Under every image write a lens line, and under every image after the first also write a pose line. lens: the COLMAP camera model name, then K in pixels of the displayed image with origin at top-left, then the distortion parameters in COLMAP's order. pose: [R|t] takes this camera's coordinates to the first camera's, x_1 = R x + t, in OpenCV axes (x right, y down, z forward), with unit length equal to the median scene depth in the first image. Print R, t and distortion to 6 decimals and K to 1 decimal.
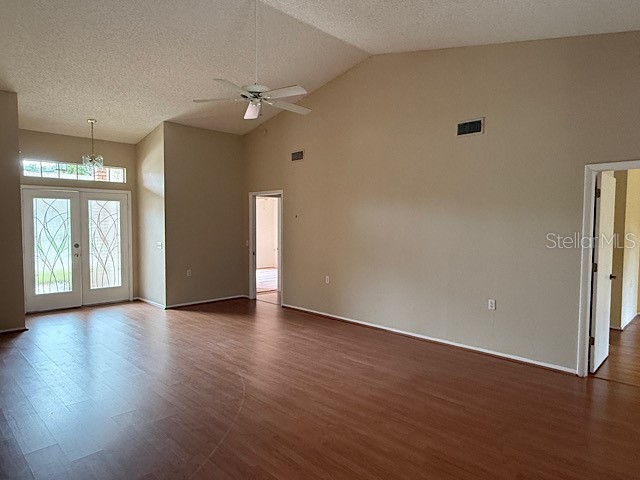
lens RADIAL K [[407.6, 0, 318.2], [0, 407.6, 240.0], [0, 0, 1]] dist [0.000125, 0.002546]
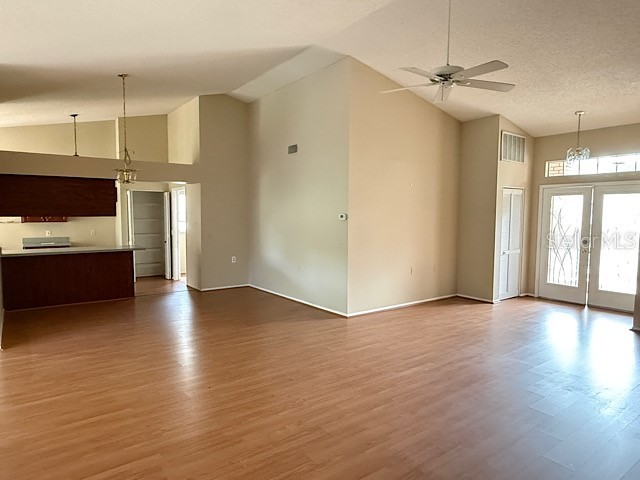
lens RADIAL K [[407.6, 0, 317.7], [0, 407.6, 242.2], [0, 0, 1]] dist [0.000125, 0.002546]
pose [[-0.143800, 0.060317, -0.987767, 0.530897], [-0.047744, 0.996556, 0.067804, -0.024307], [0.988454, 0.056911, -0.140424, 0.572253]]
